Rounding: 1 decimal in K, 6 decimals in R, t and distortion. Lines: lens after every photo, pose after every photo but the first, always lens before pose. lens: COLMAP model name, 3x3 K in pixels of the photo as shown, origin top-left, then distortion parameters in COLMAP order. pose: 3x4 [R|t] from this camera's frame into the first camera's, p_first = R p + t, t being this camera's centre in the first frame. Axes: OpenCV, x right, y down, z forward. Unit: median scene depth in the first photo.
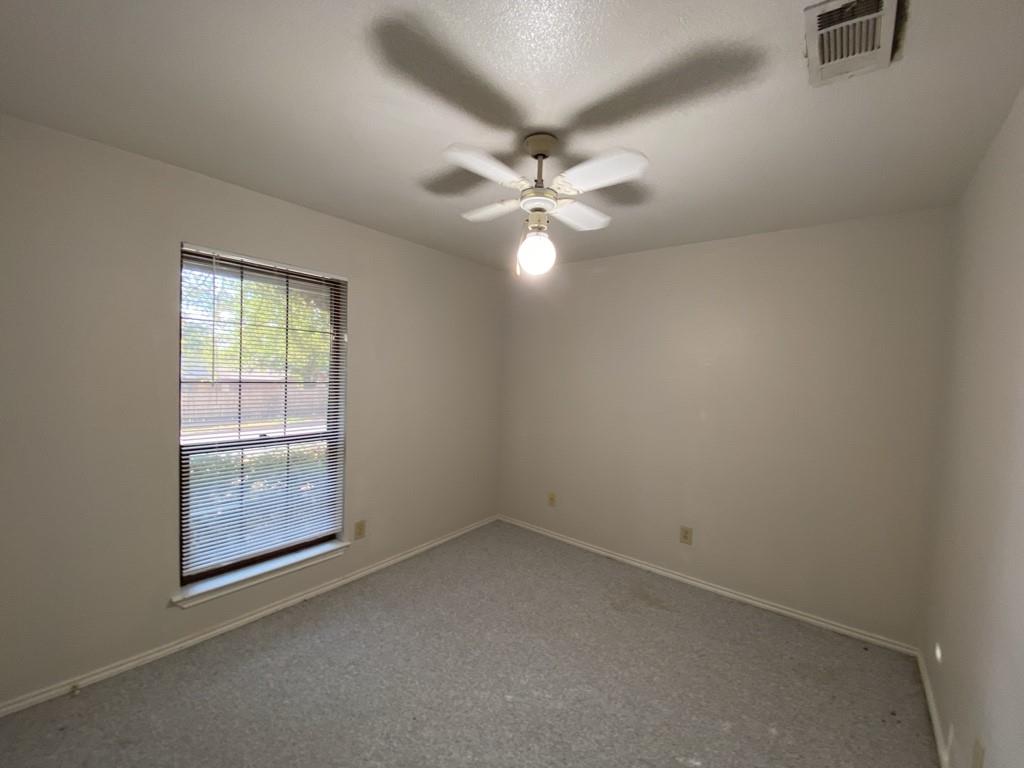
lens RADIAL K [[413.9, 0, 504.0], [0, 413.9, 380.6], [0, 0, 1]] dist [0.015138, -0.016460]
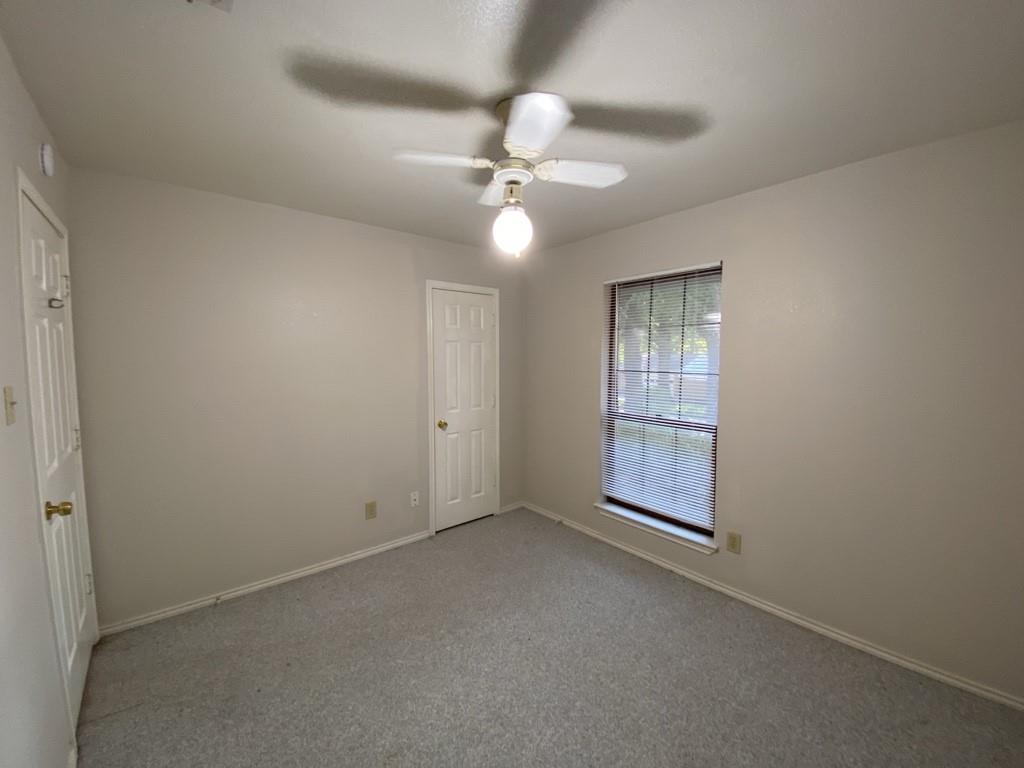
lens RADIAL K [[413.9, 0, 516.4], [0, 413.9, 375.6], [0, 0, 1]] dist [0.015138, -0.016460]
pose [[-0.189531, 0.011856, -0.981803, 0.698559], [-0.033159, 0.999279, 0.018468, 0.006361], [0.981315, 0.036056, -0.189001, 0.817313]]
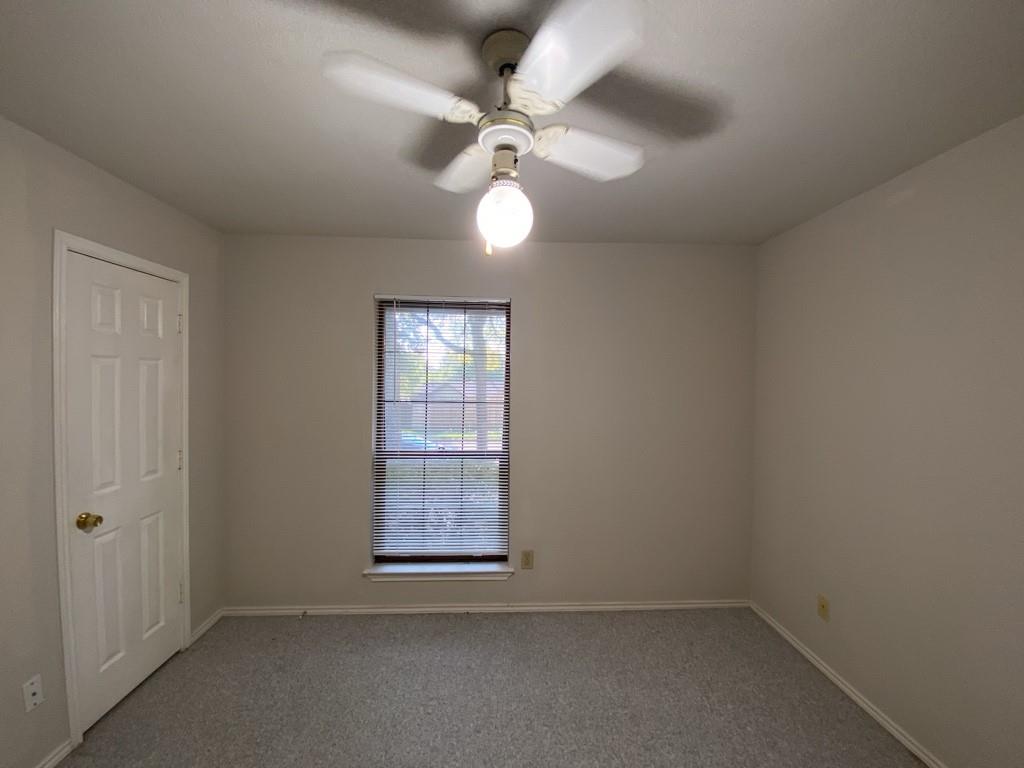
lens RADIAL K [[413.9, 0, 513.8], [0, 413.9, 379.7], [0, 0, 1]] dist [0.015138, -0.016460]
pose [[0.664567, -0.024957, -0.746812, 0.399950], [-0.006315, 0.999219, -0.039012, -0.012294], [0.747202, 0.030642, 0.663890, 0.396458]]
